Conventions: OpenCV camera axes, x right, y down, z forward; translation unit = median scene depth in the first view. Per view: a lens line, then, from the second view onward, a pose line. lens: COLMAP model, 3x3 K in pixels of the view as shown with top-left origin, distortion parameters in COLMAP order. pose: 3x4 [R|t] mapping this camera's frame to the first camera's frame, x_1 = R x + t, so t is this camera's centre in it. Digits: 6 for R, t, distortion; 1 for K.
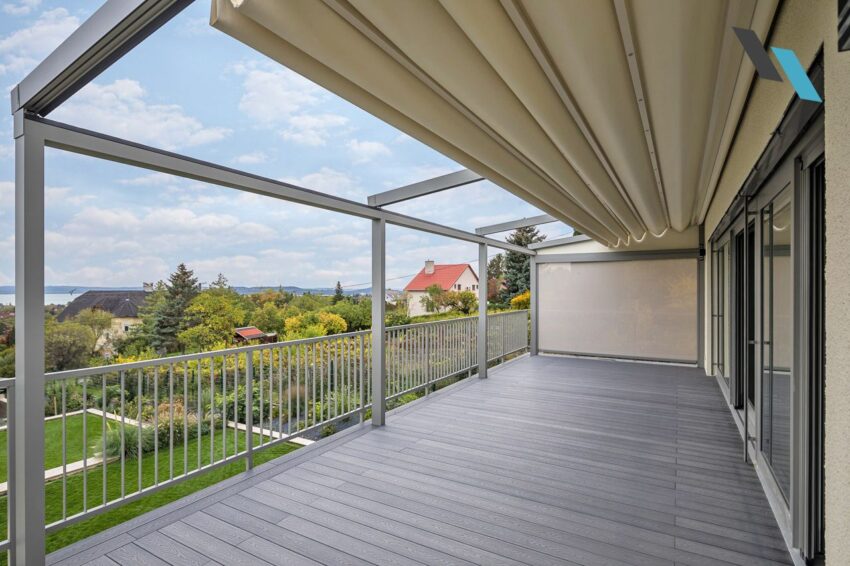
lens RADIAL K [[424.6, 0, 426.0], [0, 424.6, 286.6], [0, 0, 1]] dist [0.002484, 0.000412]
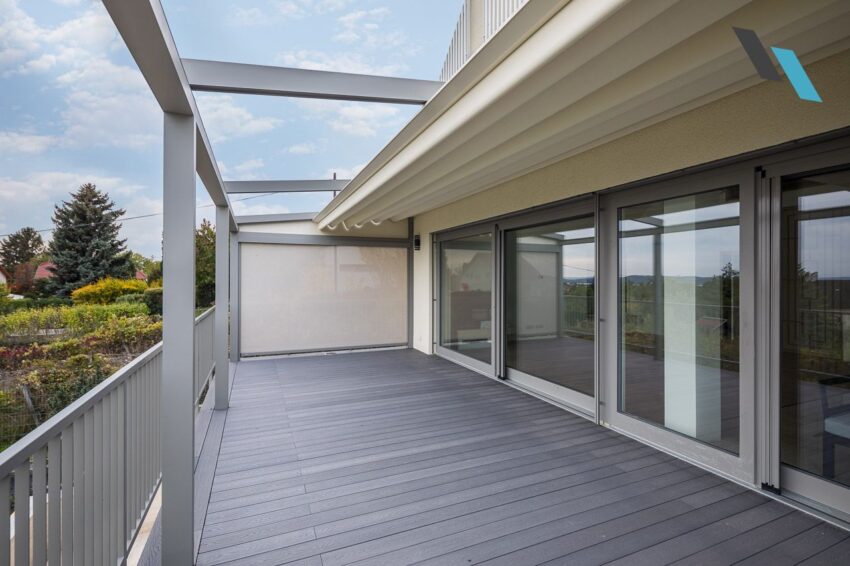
lens RADIAL K [[424.6, 0, 443.3], [0, 424.6, 282.8], [0, 0, 1]] dist [0.002484, 0.000412]
pose [[0.579694, -0.015289, 0.814691, -0.327208], [-0.001481, 0.999803, 0.019816, 0.001533], [-0.814833, -0.012694, 0.579557, 0.508949]]
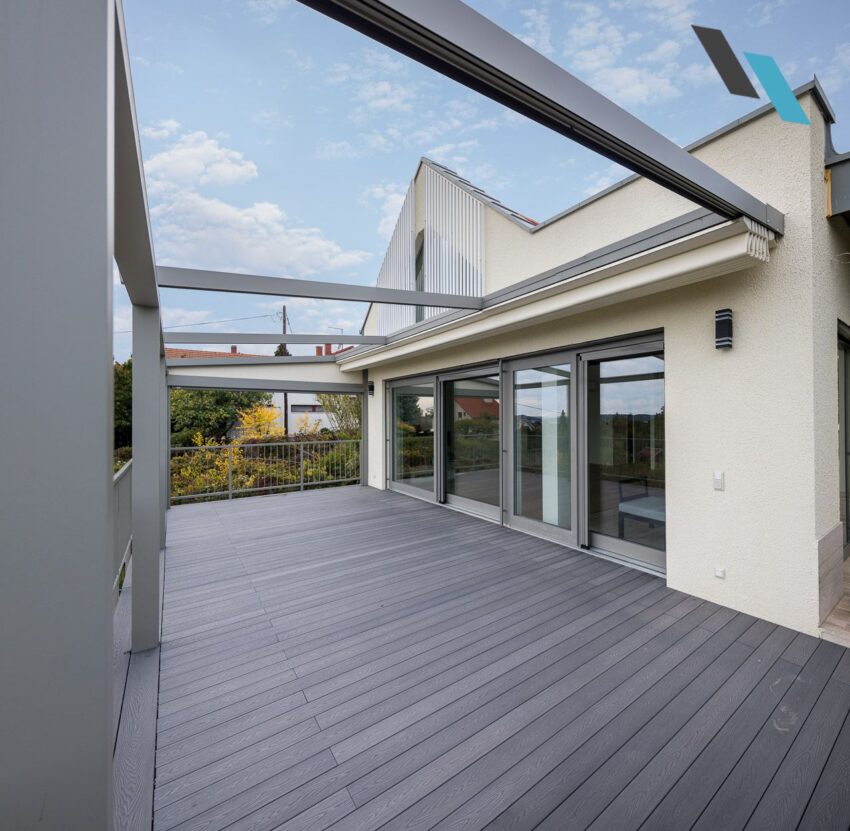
lens RADIAL K [[414.9, 0, 555.4], [0, 414.9, 411.9], [0, 0, 1]] dist [0.004295, 0.001857]
pose [[0.287600, 0.000319, 0.957751, -0.531986], [0.006994, 0.999973, -0.002433, -0.013395], [-0.957725, 0.007398, 0.287590, 0.260174]]
